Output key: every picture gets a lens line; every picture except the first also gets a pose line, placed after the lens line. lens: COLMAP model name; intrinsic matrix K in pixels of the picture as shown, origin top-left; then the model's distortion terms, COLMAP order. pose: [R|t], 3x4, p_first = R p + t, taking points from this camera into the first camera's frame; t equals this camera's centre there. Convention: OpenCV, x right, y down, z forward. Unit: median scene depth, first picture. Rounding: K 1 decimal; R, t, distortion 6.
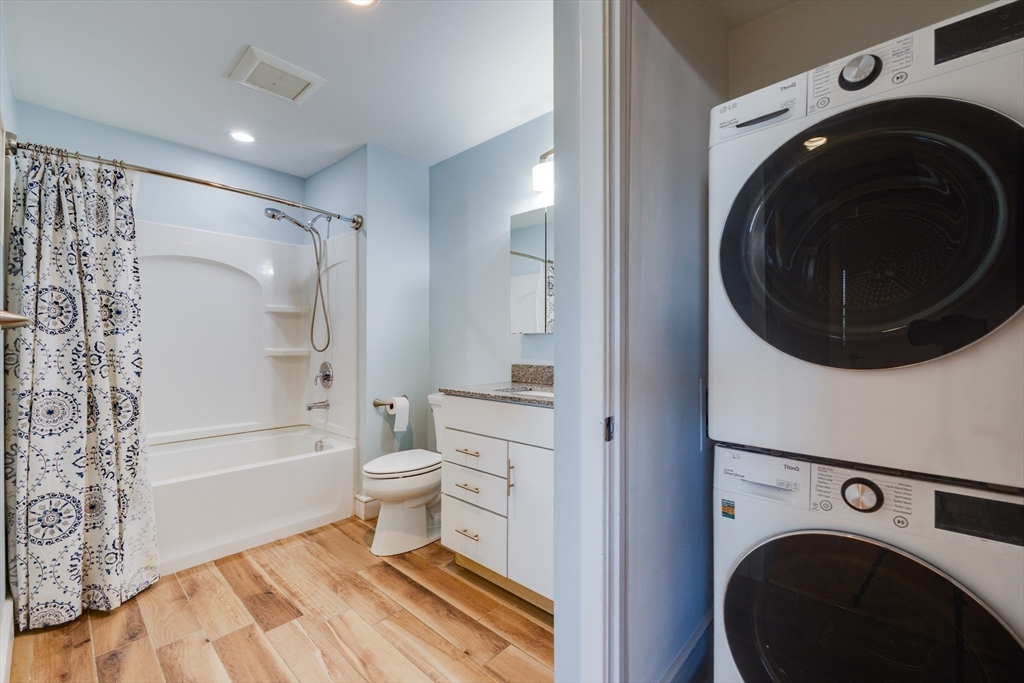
lens RADIAL K [[432.0, 0, 512.0], [0, 432.0, 341.5], [0, 0, 1]] dist [0.001184, -0.000175]
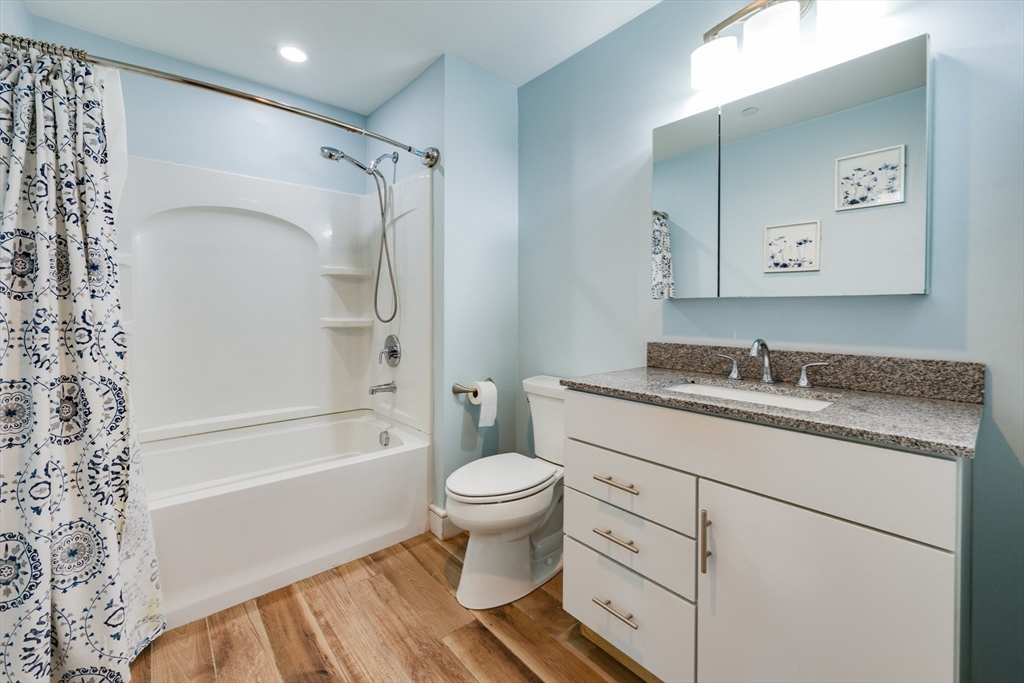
lens RADIAL K [[425.7, 0, 512.8], [0, 425.7, 314.2], [0, 0, 1]] dist [-0.002496, -0.000022]
pose [[0.993812, 0.001511, -0.111067, -0.153034], [-0.000426, 0.999952, 0.009787, -0.000220], [0.111076, -0.009680, 0.993765, 0.301641]]
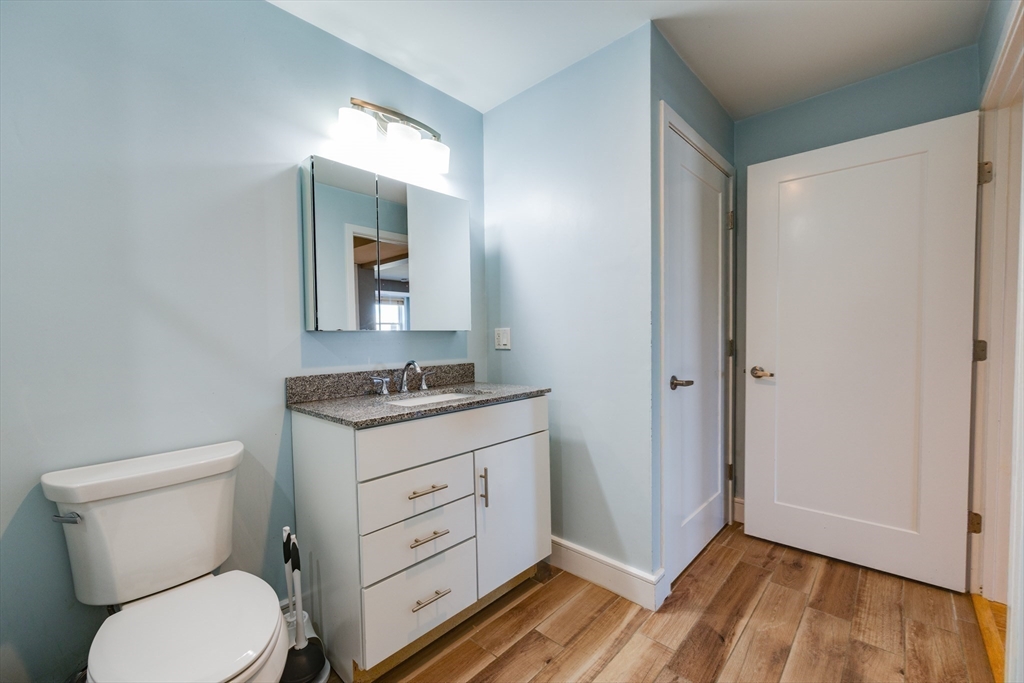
lens RADIAL K [[427.0, 0, 515.7], [0, 427.0, 345.4], [0, 0, 1]] dist [-0.000364, -0.000028]
pose [[-0.009824, -0.026769, 0.999593, -0.690515], [0.013220, 0.999551, 0.026898, -0.009517], [-0.999864, 0.013479, -0.009466, 0.710927]]
